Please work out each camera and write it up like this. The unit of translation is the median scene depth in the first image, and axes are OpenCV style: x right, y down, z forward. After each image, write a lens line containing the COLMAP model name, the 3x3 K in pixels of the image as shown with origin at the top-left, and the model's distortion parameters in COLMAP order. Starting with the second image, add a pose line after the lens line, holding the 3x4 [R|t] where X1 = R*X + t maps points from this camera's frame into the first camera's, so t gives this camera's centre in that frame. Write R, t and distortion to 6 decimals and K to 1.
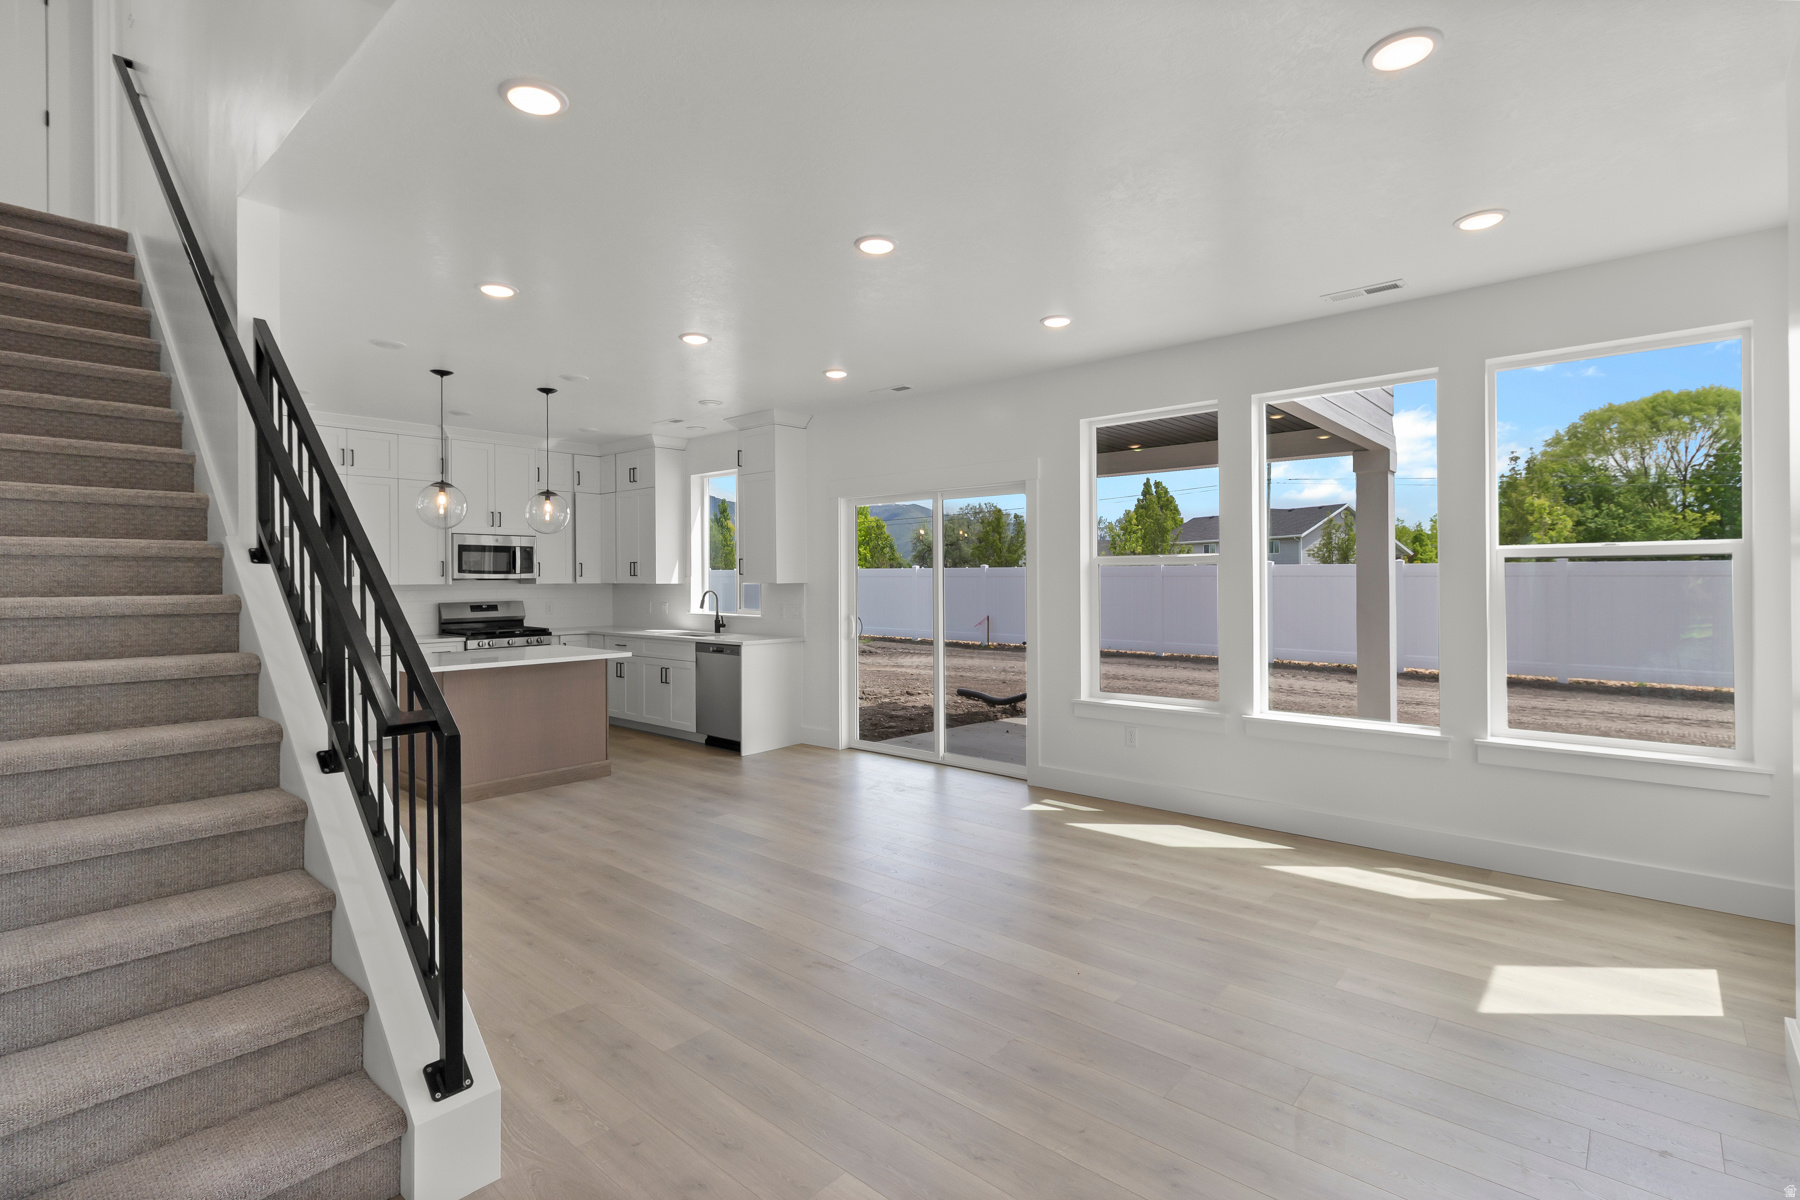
lens RADIAL K [[832.3, 0, 898.2], [0, 832.3, 587.6], [0, 0, 1]] dist [0.010825, -0.000120]
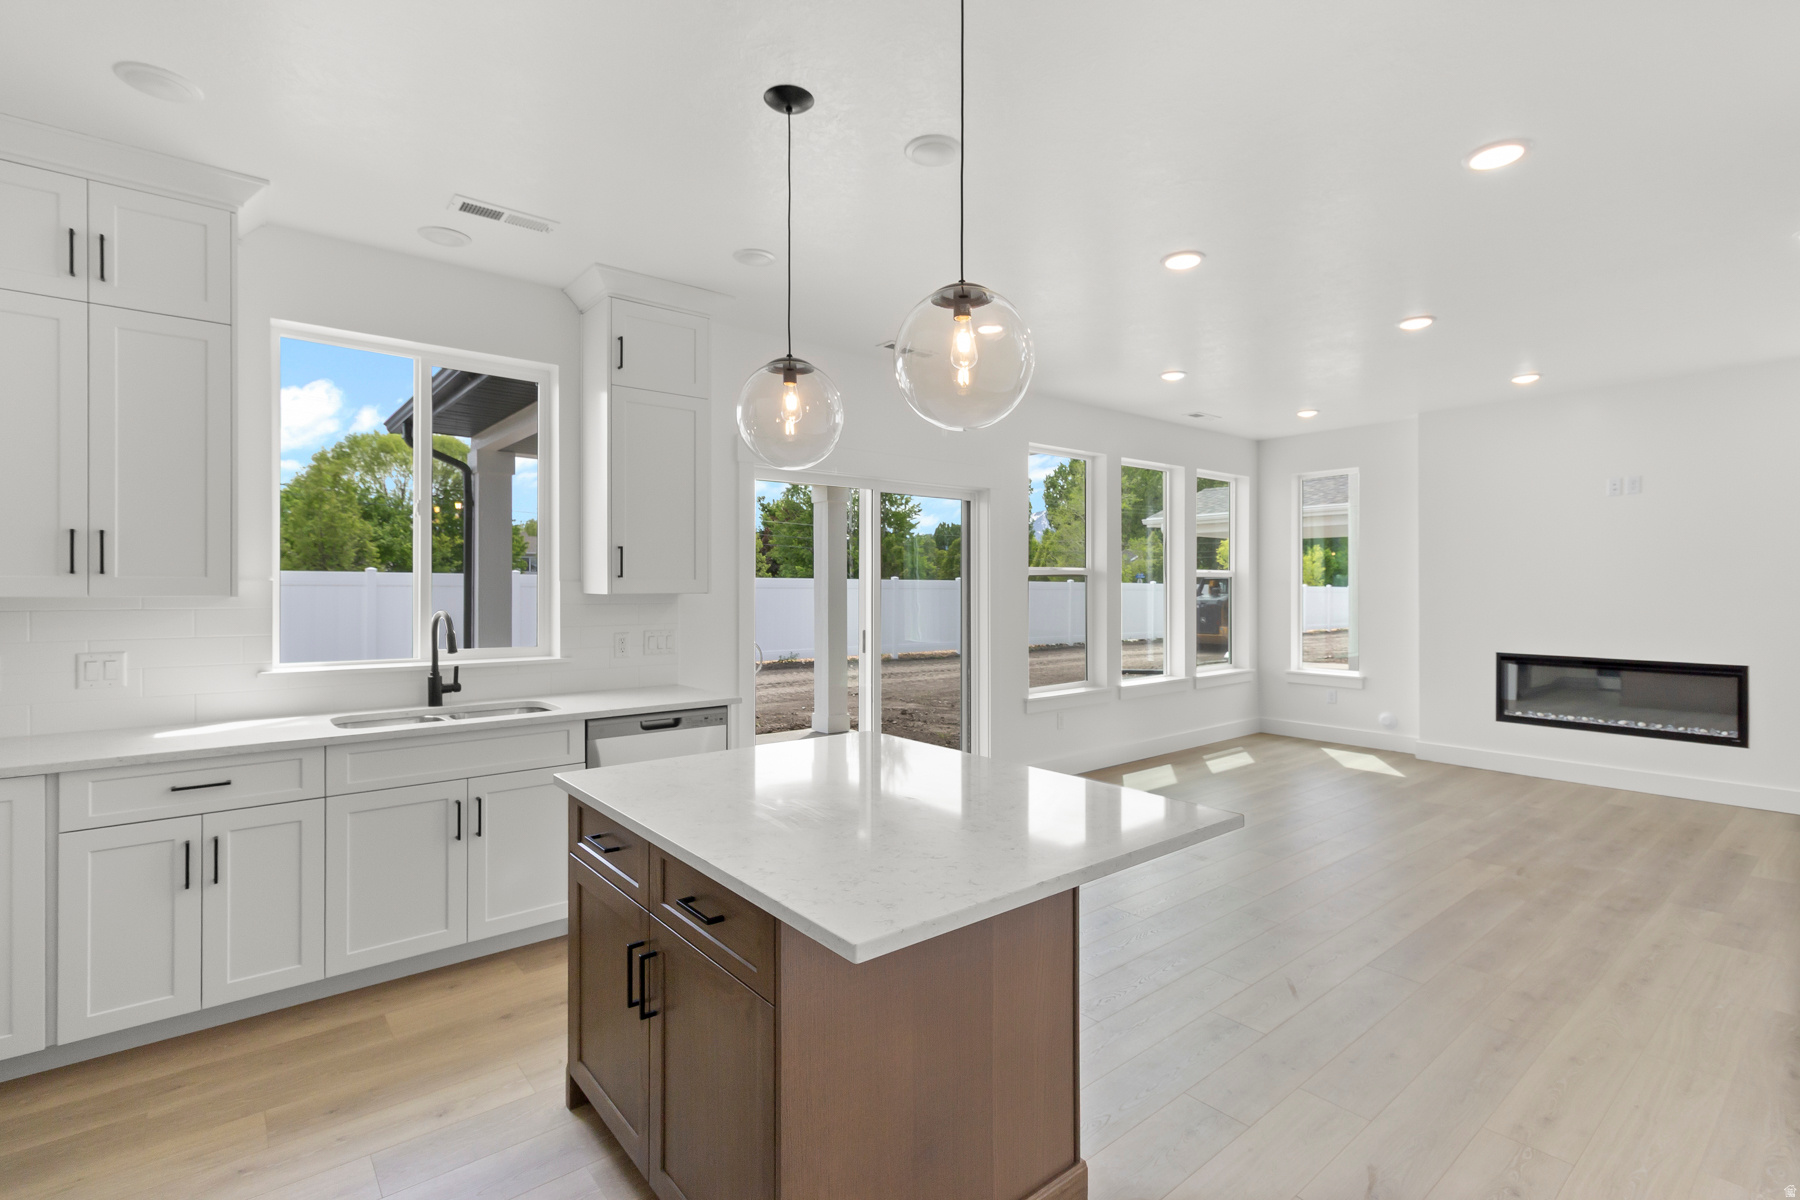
lens RADIAL K [[832.3, 0, 898.2], [0, 832.3, 587.6], [0, 0, 1]] dist [0.010825, -0.000120]
pose [[0.167785, 0.004750, 0.985812, -0.630642], [0.009680, 0.999932, -0.006465, -0.004048], [-0.985776, 0.010627, 0.167728, 0.696017]]
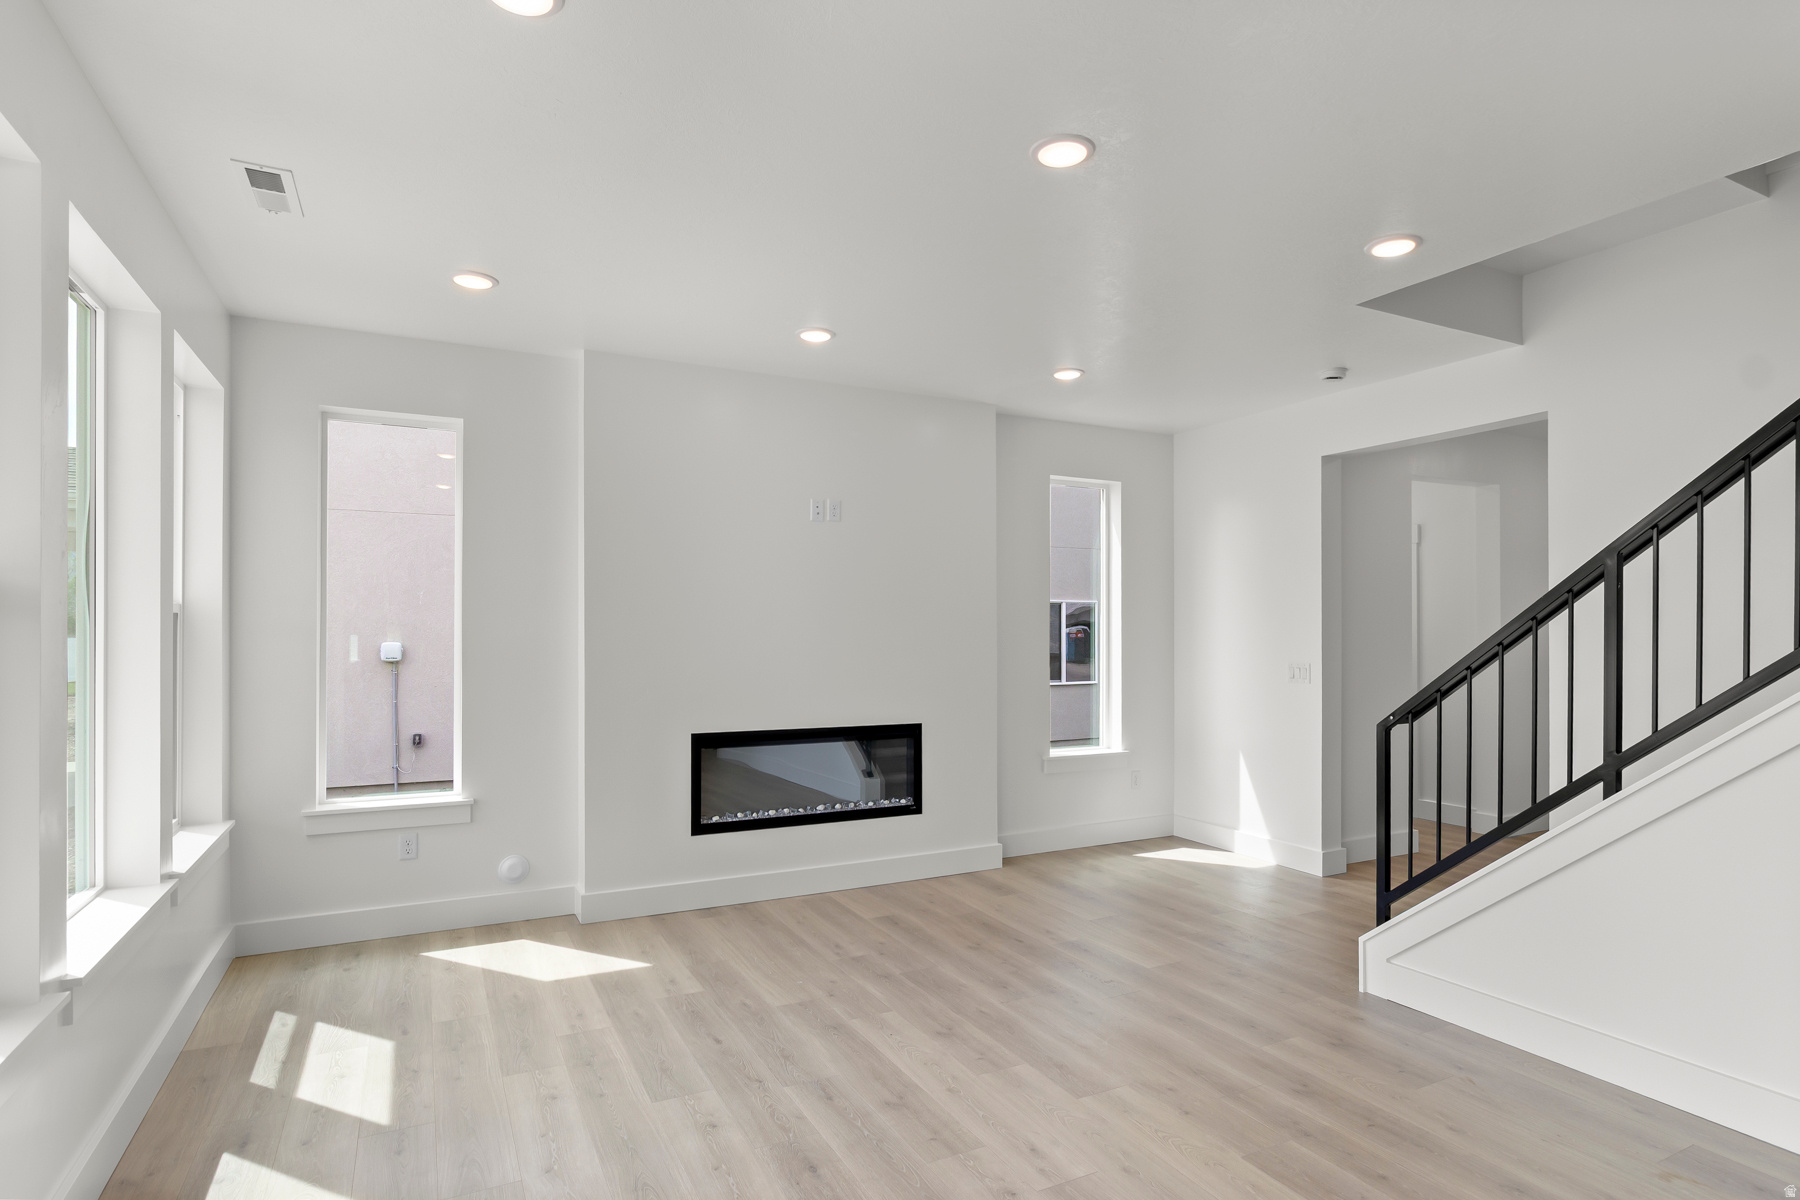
lens RADIAL K [[934.8, 0, 898.0], [0, 934.8, 638.0], [0, 0, 1]] dist [-0.000363, 0.000028]
pose [[-0.931902, 0.006102, 0.362660, -0.076343], [0.009458, 0.999927, 0.007479, -0.007298], [-0.362588, 0.010400, -0.931892, 0.783256]]
